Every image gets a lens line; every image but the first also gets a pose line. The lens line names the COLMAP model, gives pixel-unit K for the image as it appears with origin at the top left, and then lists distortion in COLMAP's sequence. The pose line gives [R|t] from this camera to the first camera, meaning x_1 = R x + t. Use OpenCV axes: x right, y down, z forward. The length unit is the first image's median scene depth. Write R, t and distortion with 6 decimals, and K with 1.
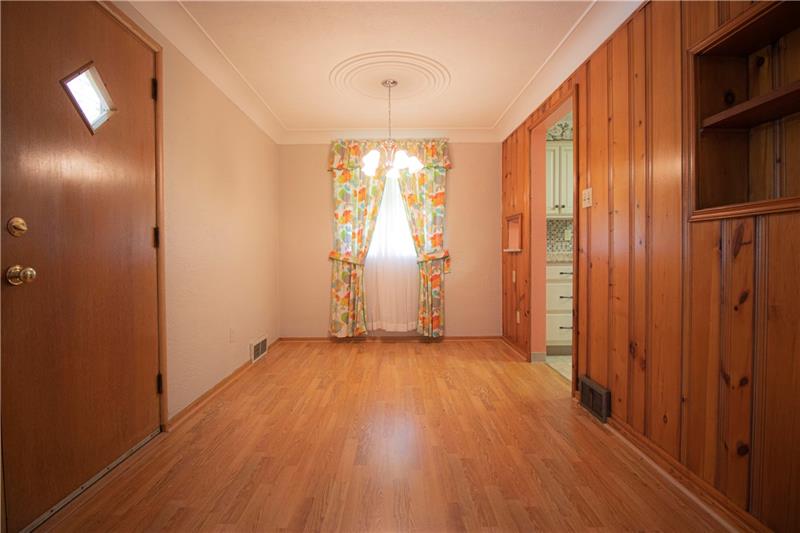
lens RADIAL K [[374.2, 0, 393.9], [0, 374.2, 257.1], [0, 0, 1]] dist [-0.000222, -0.013441]
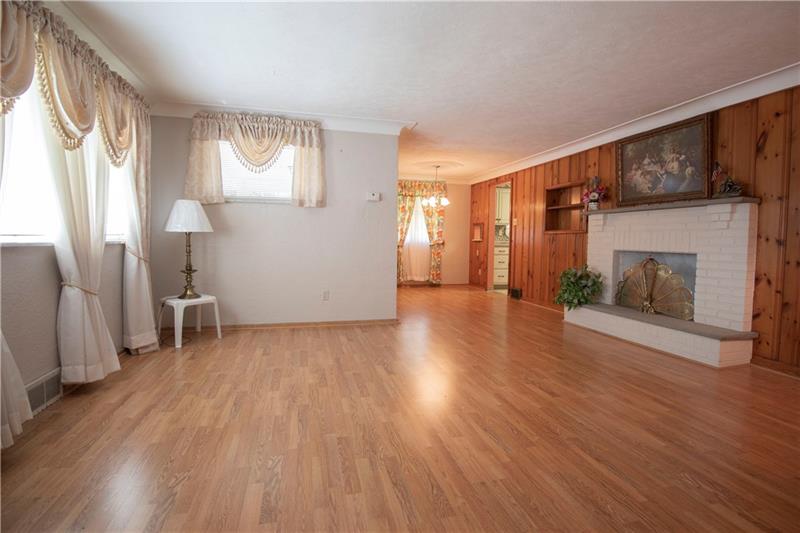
lens RADIAL K [[386.4, 0, 400.0], [0, 386.4, 256.6], [0, 0, 1]] dist [-0.000051, -0.015049]
pose [[0.967974, 0.007234, 0.250948, -0.675103], [-0.015379, 0.999416, 0.030510, 0.015468], [-0.250580, -0.033392, 0.967520, -1.029606]]
